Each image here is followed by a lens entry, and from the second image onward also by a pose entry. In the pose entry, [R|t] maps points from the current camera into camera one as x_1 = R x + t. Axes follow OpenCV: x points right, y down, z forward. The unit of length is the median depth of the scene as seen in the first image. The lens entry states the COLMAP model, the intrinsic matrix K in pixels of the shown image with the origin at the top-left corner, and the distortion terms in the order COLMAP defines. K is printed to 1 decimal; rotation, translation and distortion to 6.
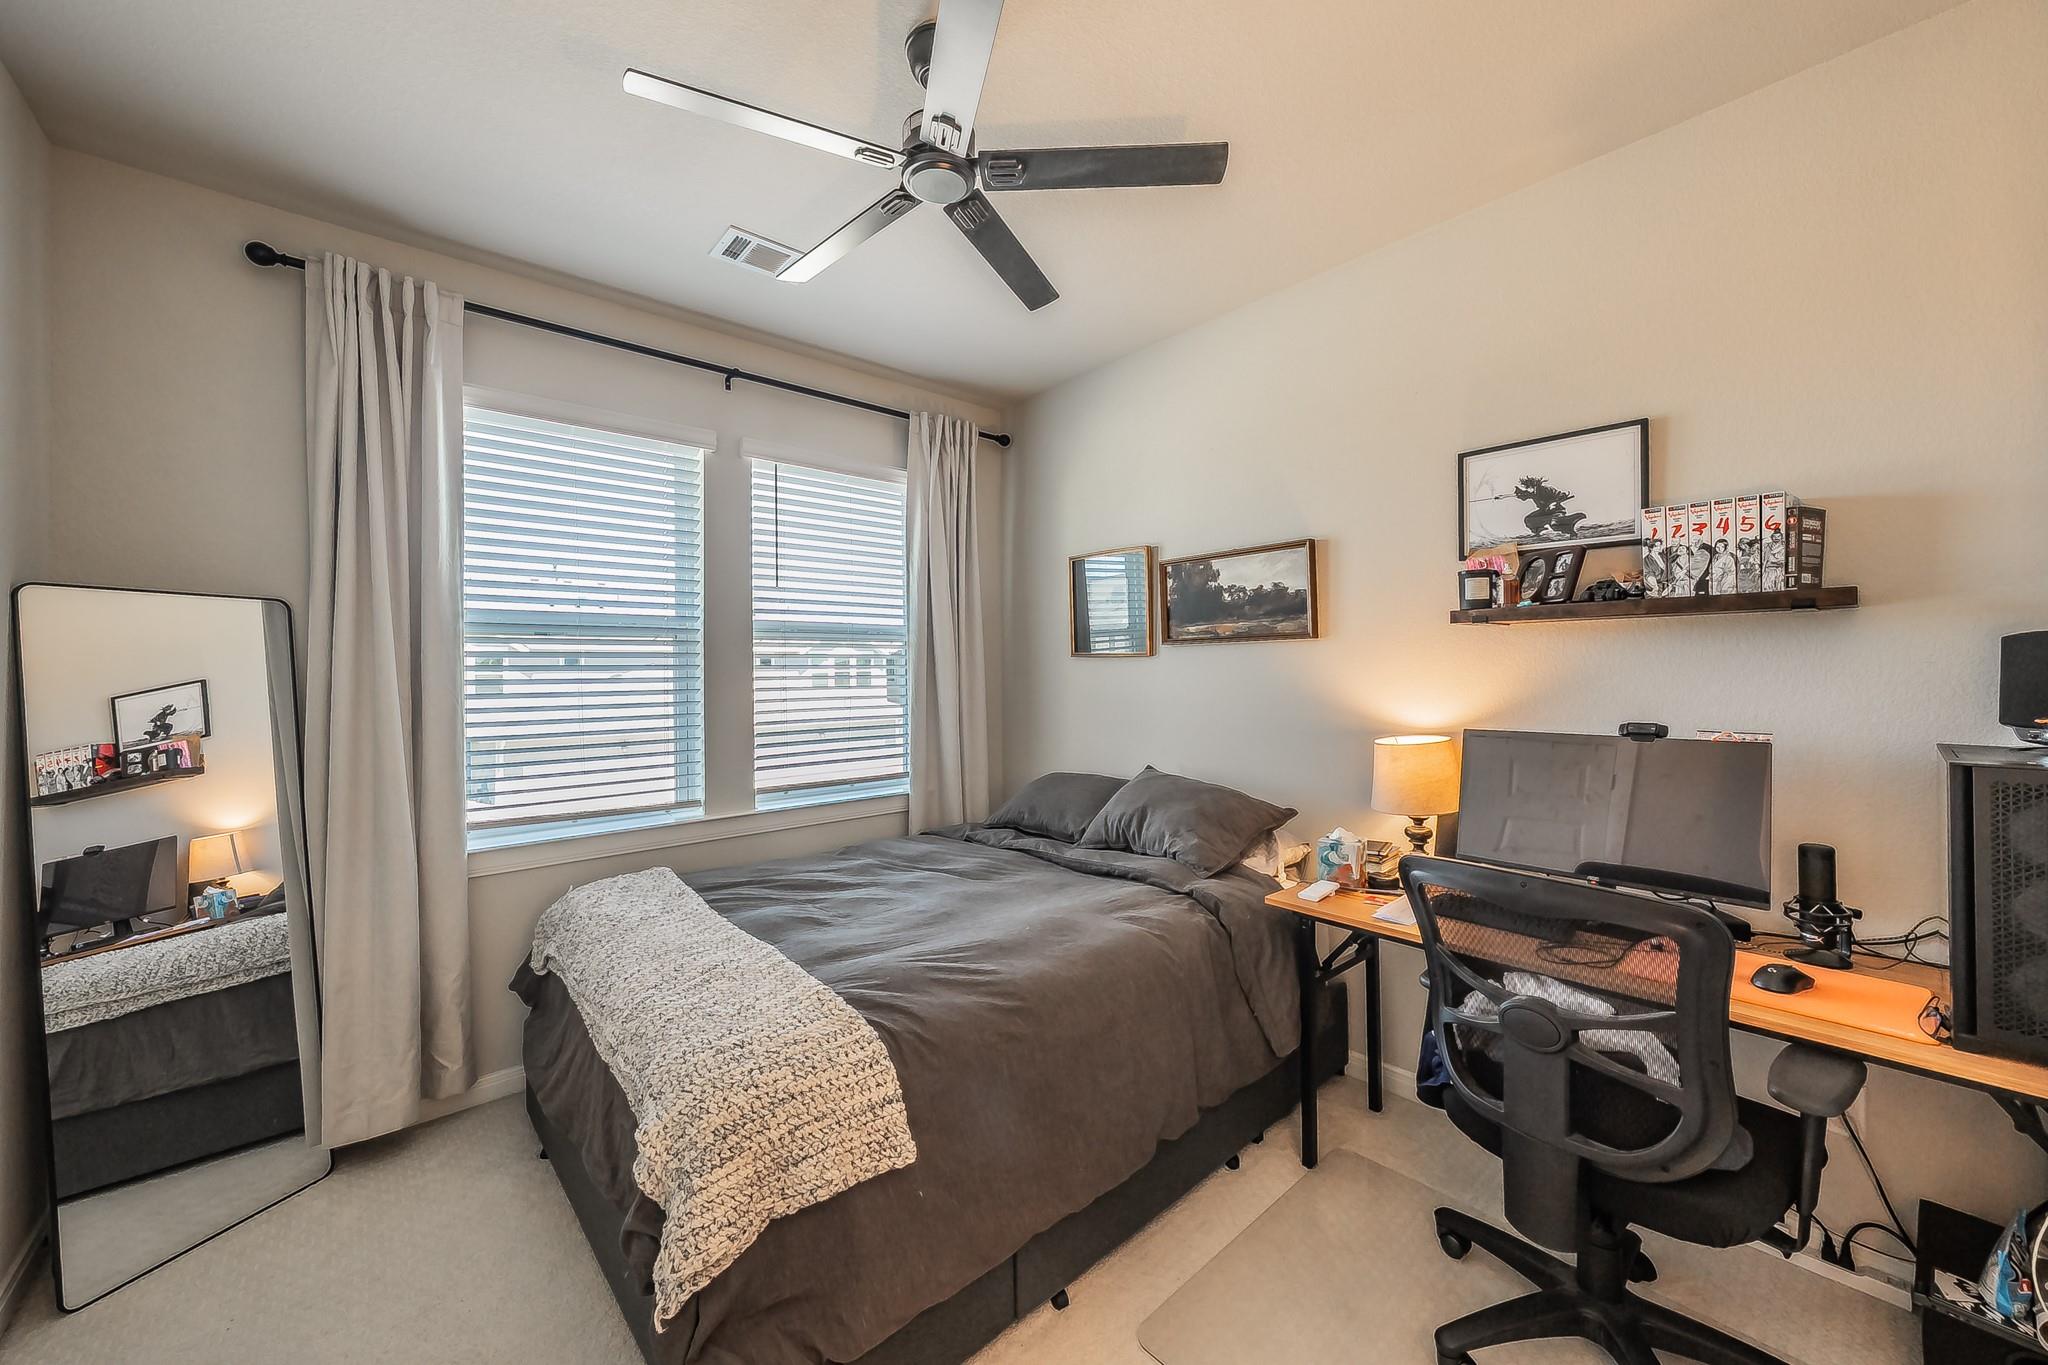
lens RADIAL K [[778.0, 0, 1024.5], [0, 778.0, 677.6], [0, 0, 1]] dist [0.000437, -0.000005]
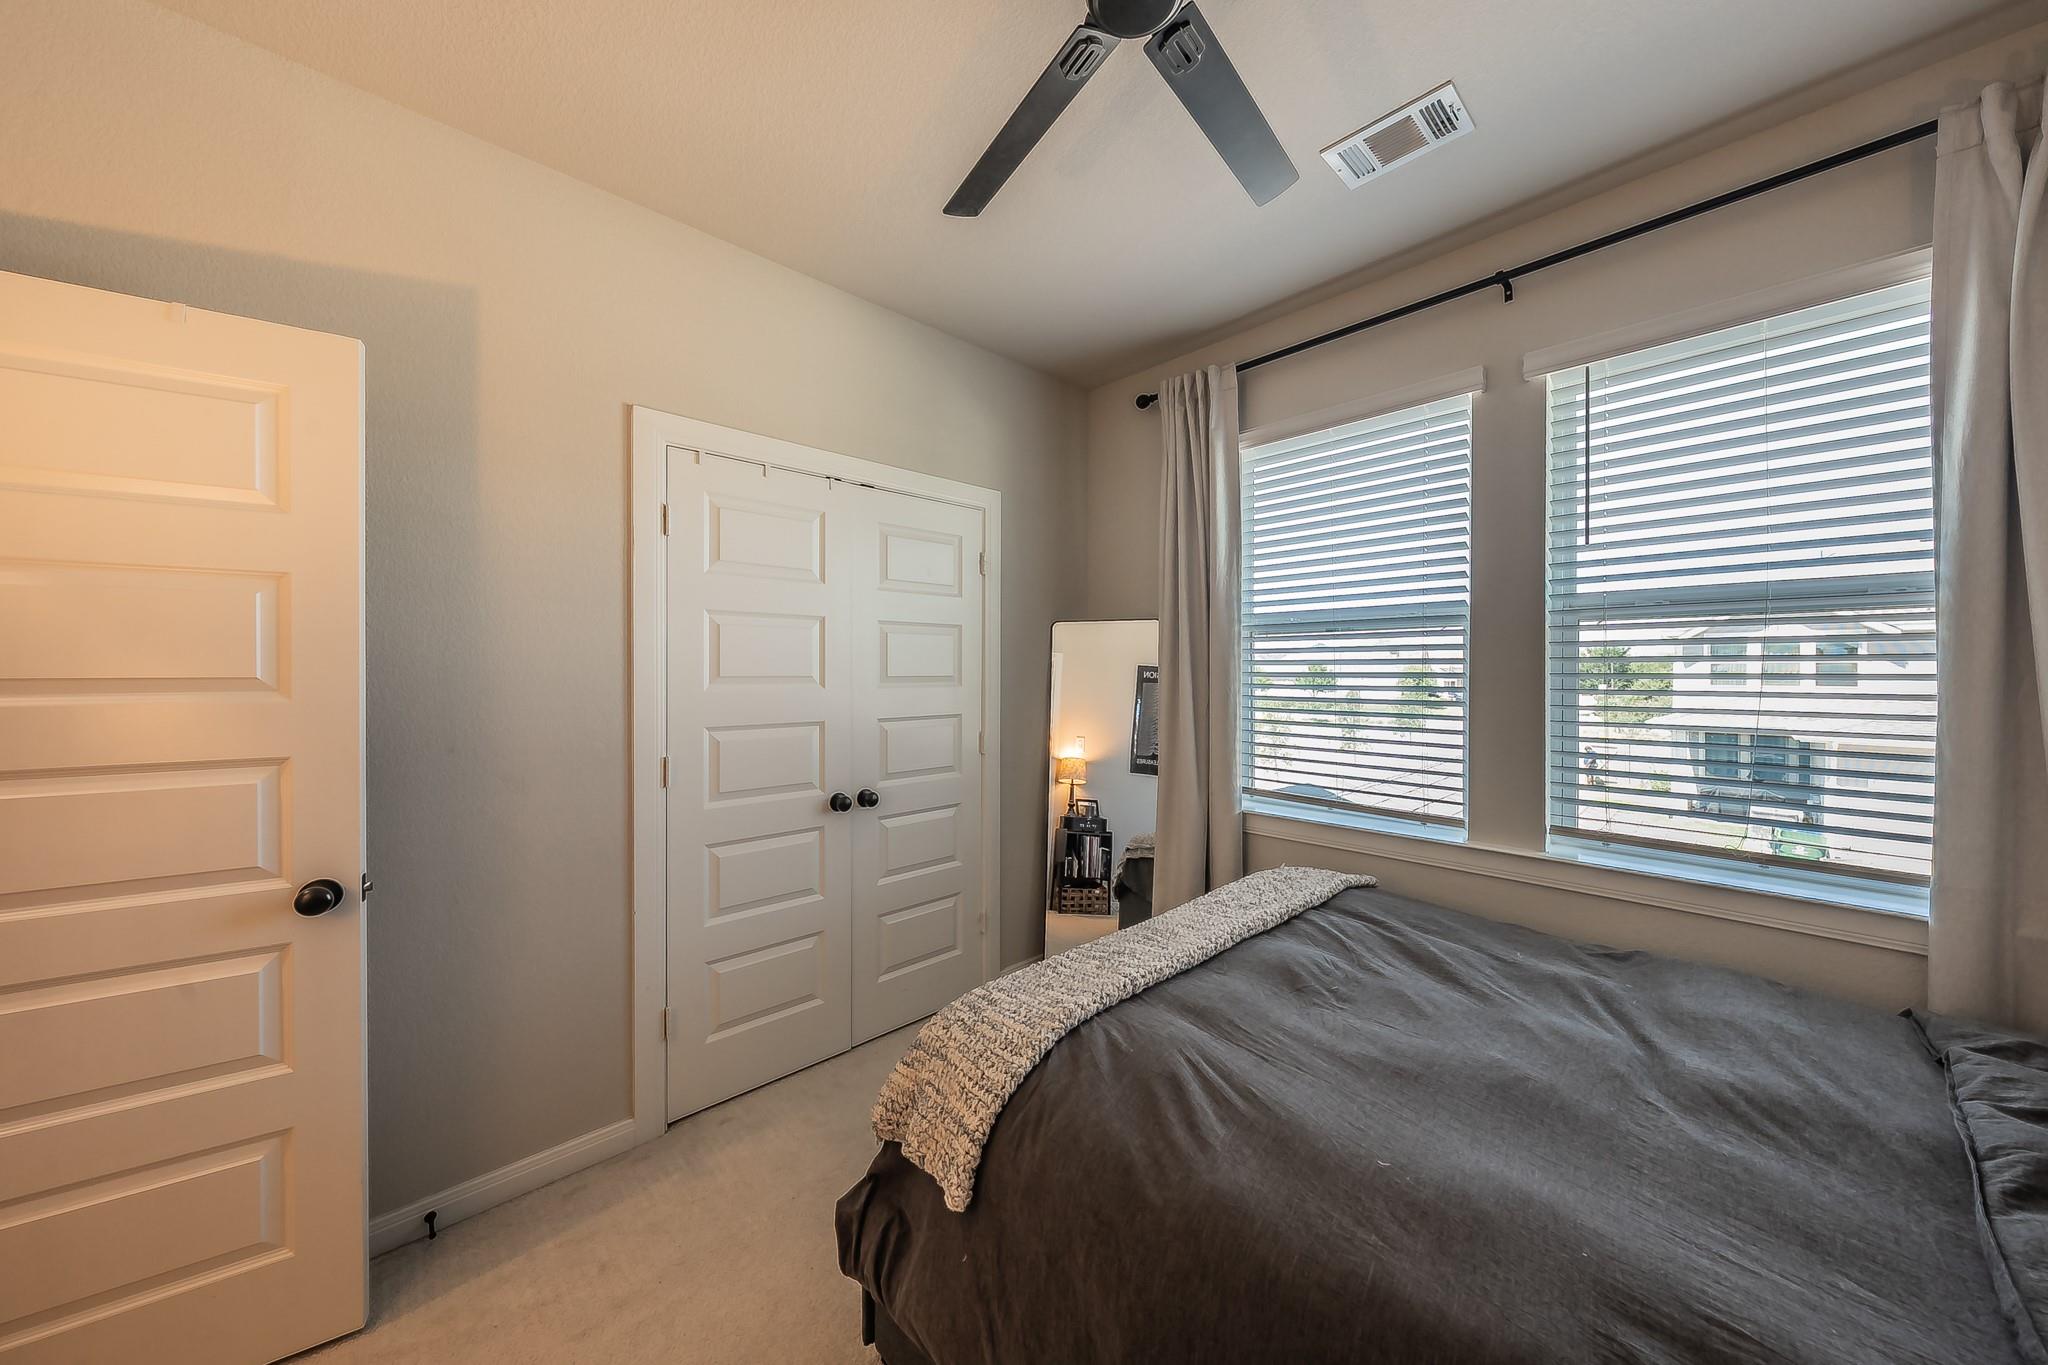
lens RADIAL K [[701.2, 0, 1024.7], [0, 701.2, 679.7], [0, 0, 1]] dist [-0.002885, -0.000139]
pose [[0.014066, 0.025500, -0.999576, 0.348237], [-0.006234, 0.999658, 0.025415, -0.010015], [0.999882, 0.005874, 0.014220, 0.565848]]
